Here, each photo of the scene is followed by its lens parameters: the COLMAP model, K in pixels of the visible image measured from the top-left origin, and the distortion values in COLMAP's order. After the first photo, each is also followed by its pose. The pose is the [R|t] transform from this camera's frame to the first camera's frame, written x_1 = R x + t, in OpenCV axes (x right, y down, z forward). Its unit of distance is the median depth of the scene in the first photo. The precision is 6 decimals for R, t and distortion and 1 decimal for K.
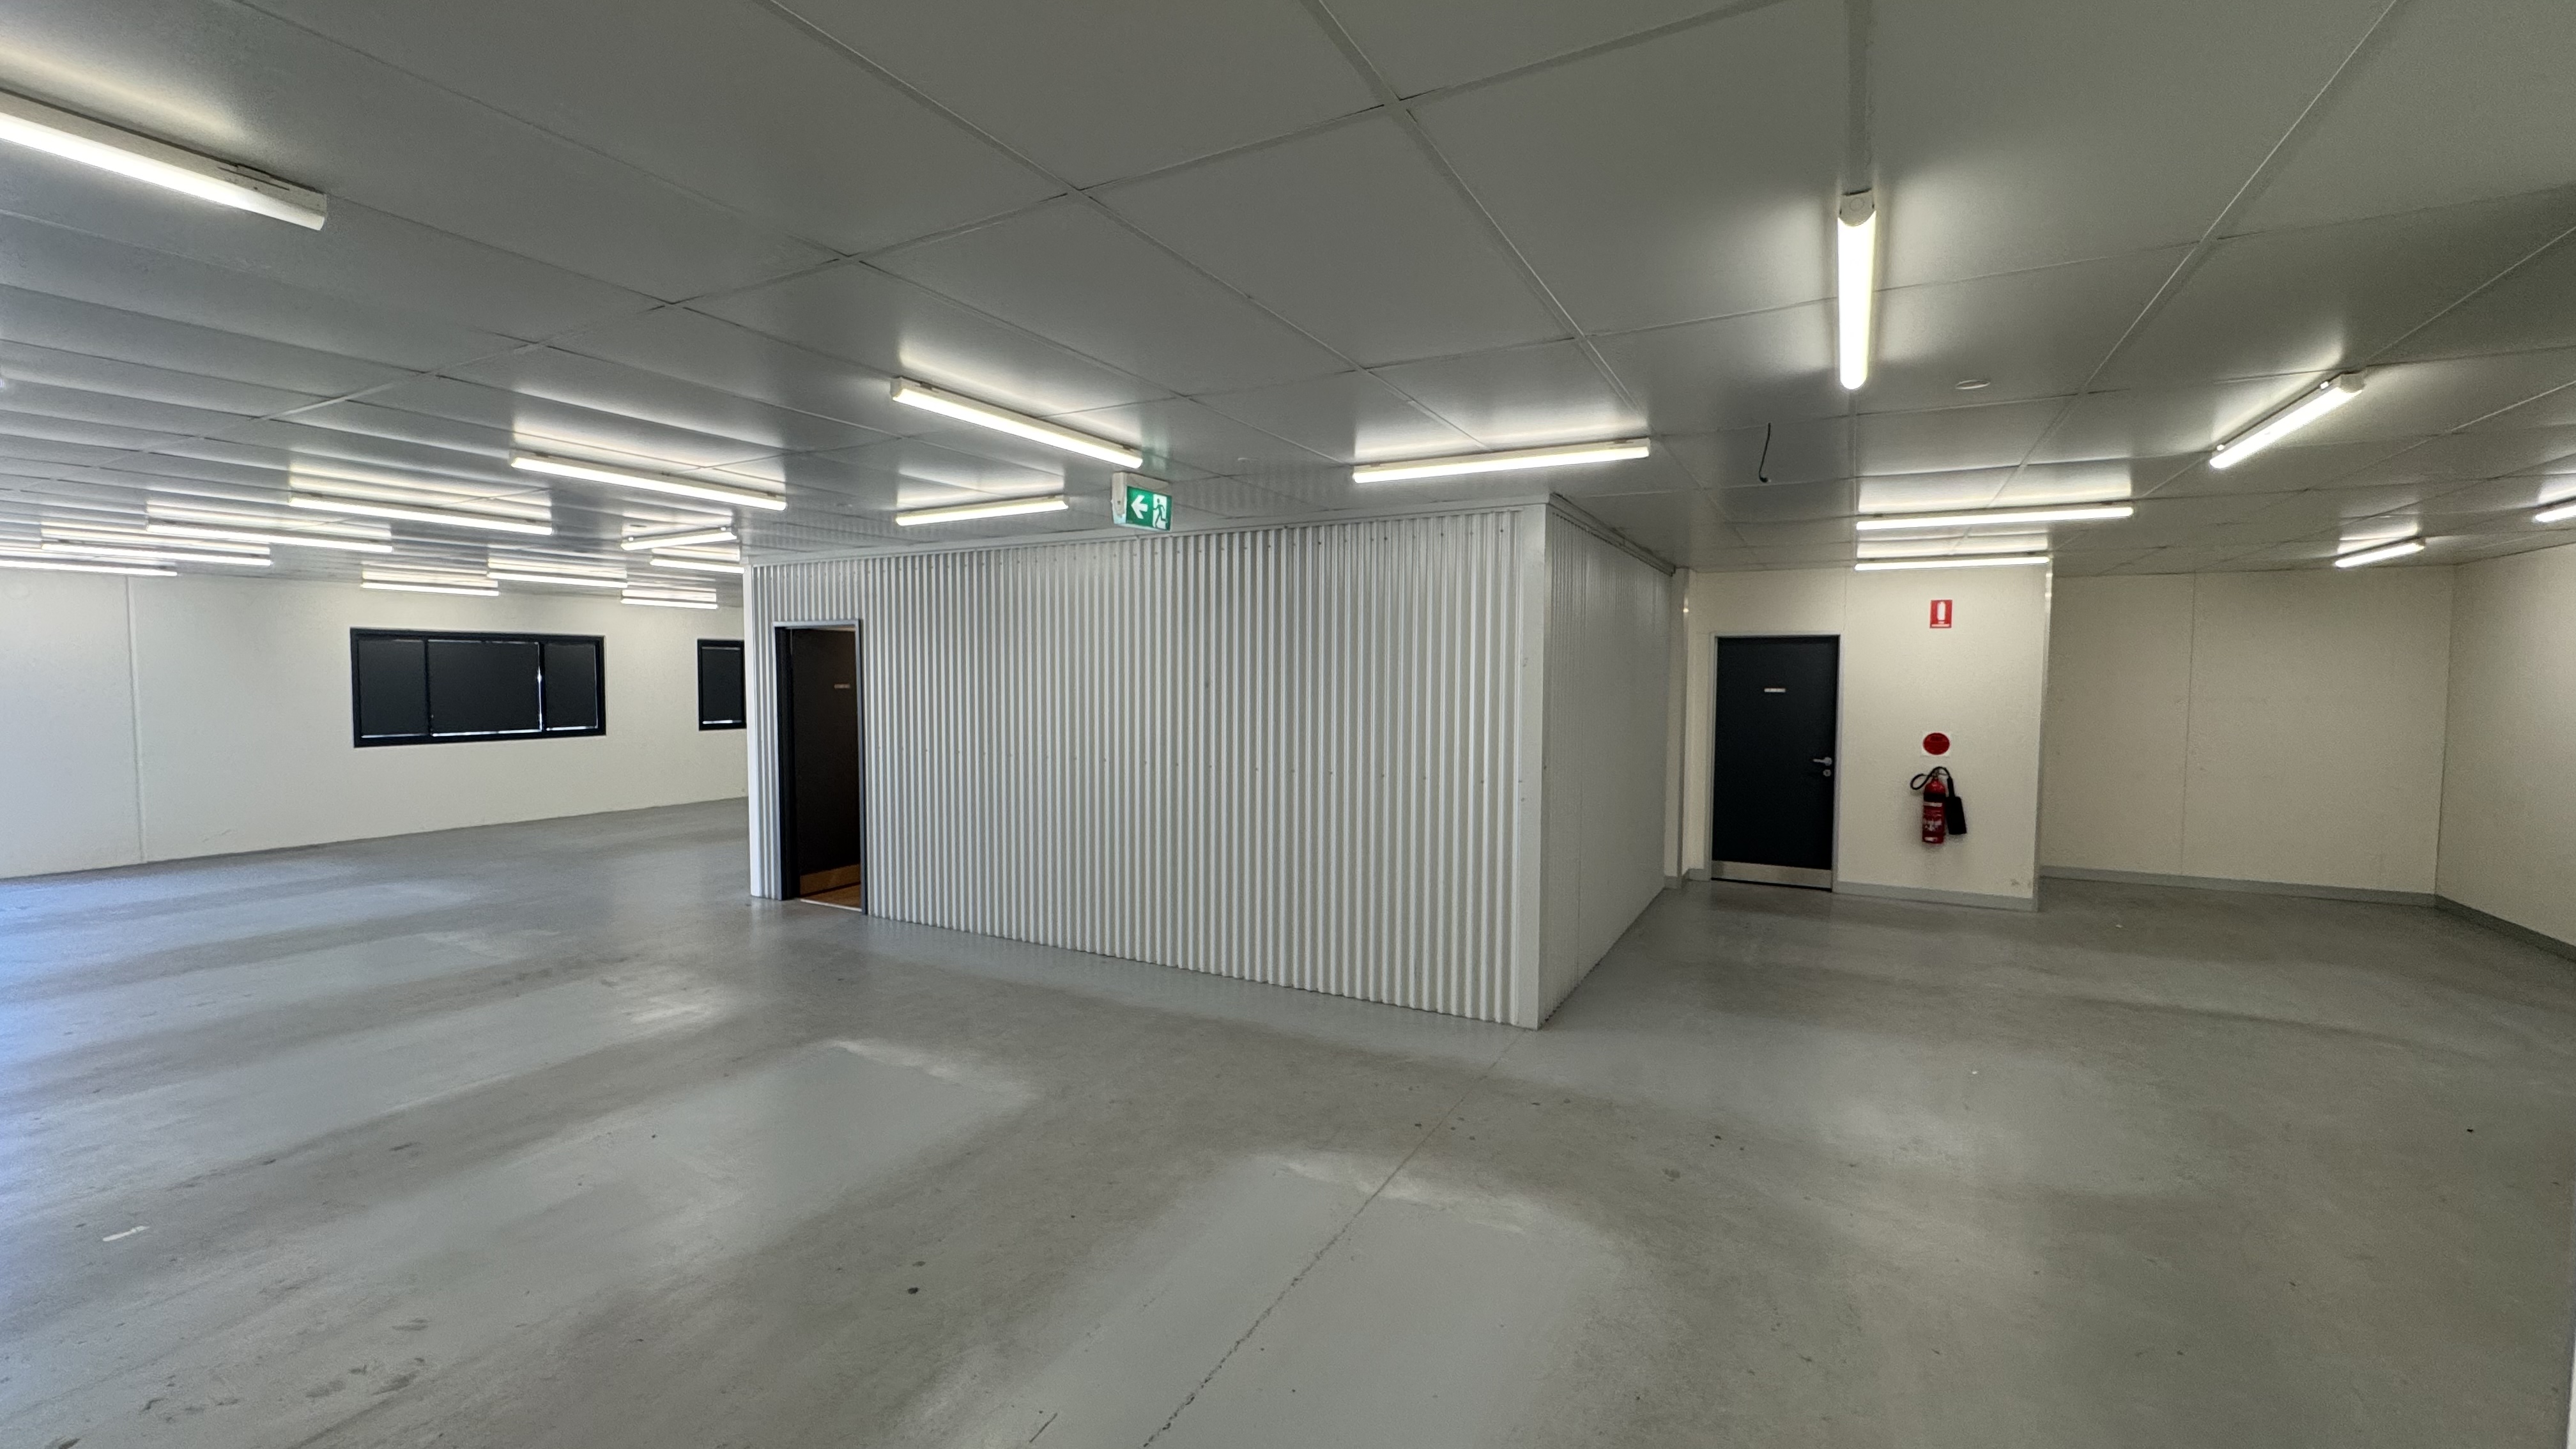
lens RADIAL K [[1037.2, 0, 1288.0], [0, 1037.2, 724.5], [0, 0, 1]] dist [-0.005410, 0.000808]
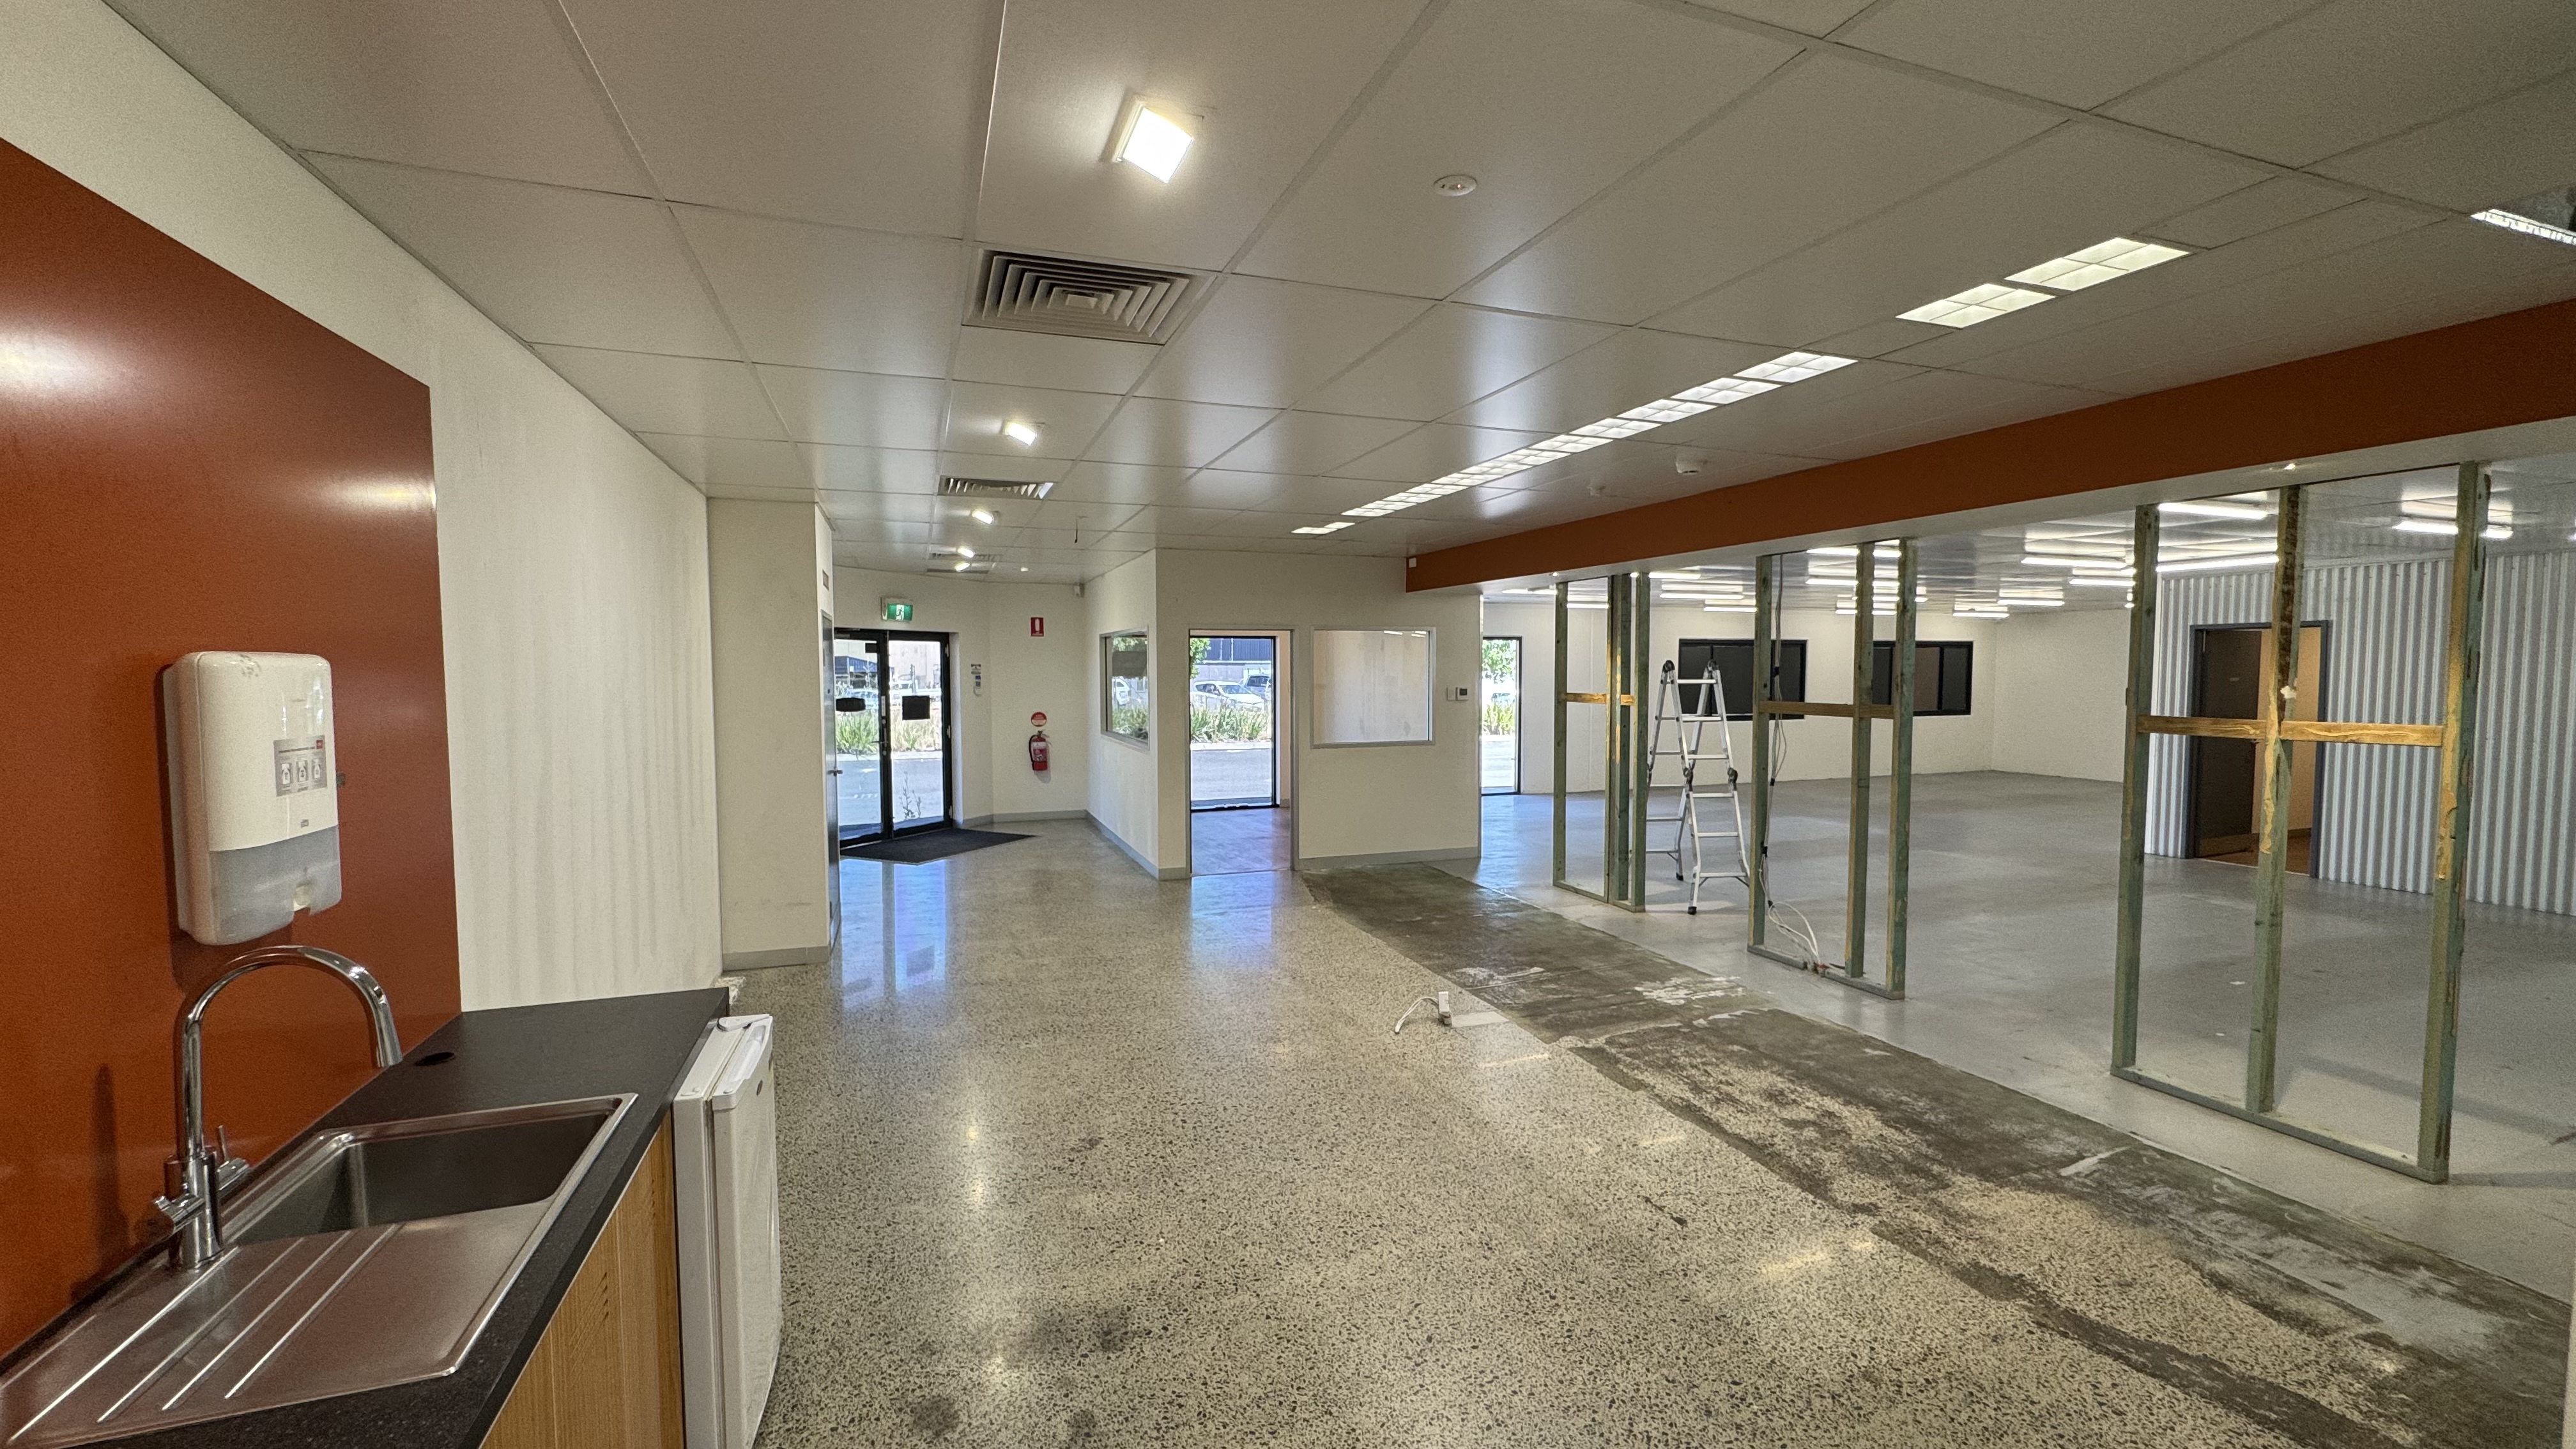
lens RADIAL K [[1037.2, 0, 1288.0], [0, 1037.2, 724.5], [0, 0, 1]] dist [-0.005410, 0.000808]
pose [[0.753183, 0.029528, -0.657148, -0.479332], [-0.026228, 0.999546, 0.014852, 0.025231], [0.657288, 0.006049, 0.753615, -0.559895]]
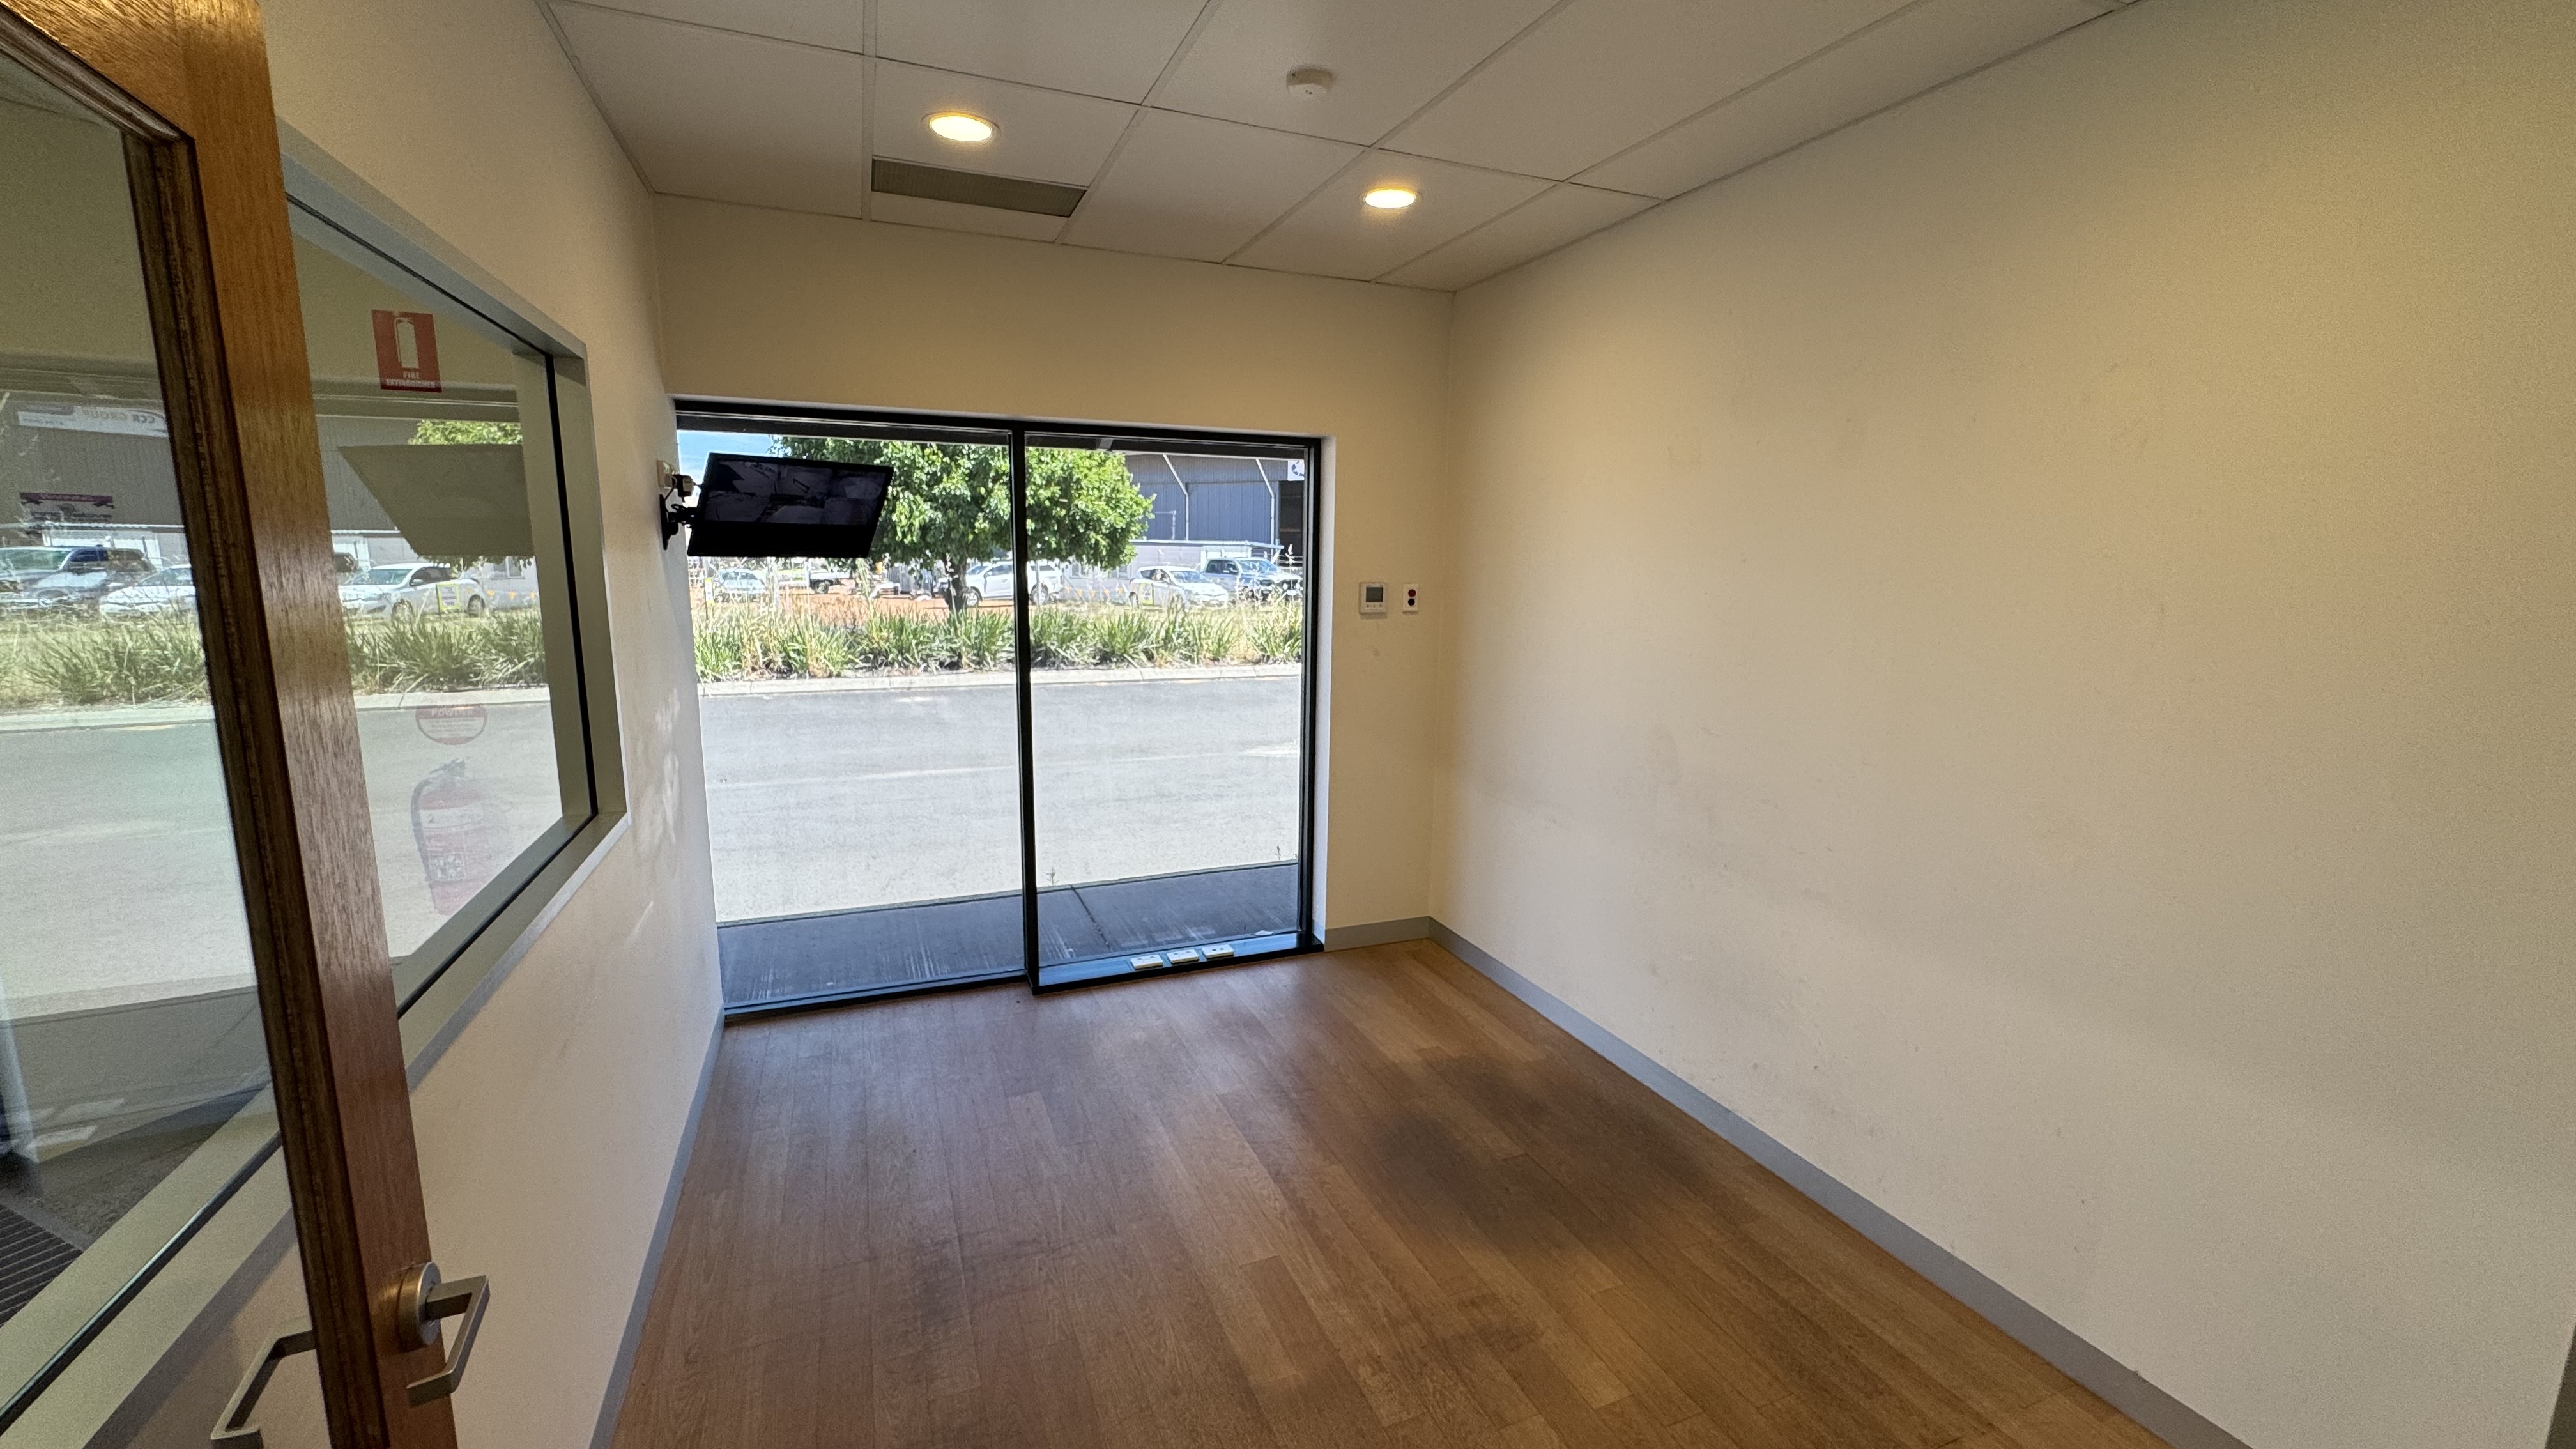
lens RADIAL K [[1037.2, 0, 1288.0], [0, 1037.2, 724.5], [0, 0, 1]] dist [-0.005410, 0.000808]
pose [[0.780469, 0.109258, -0.615574, -1.174735], [-0.041640, 0.991509, 0.123188, -0.006112], [0.623806, -0.070512, 0.778392, 0.153818]]
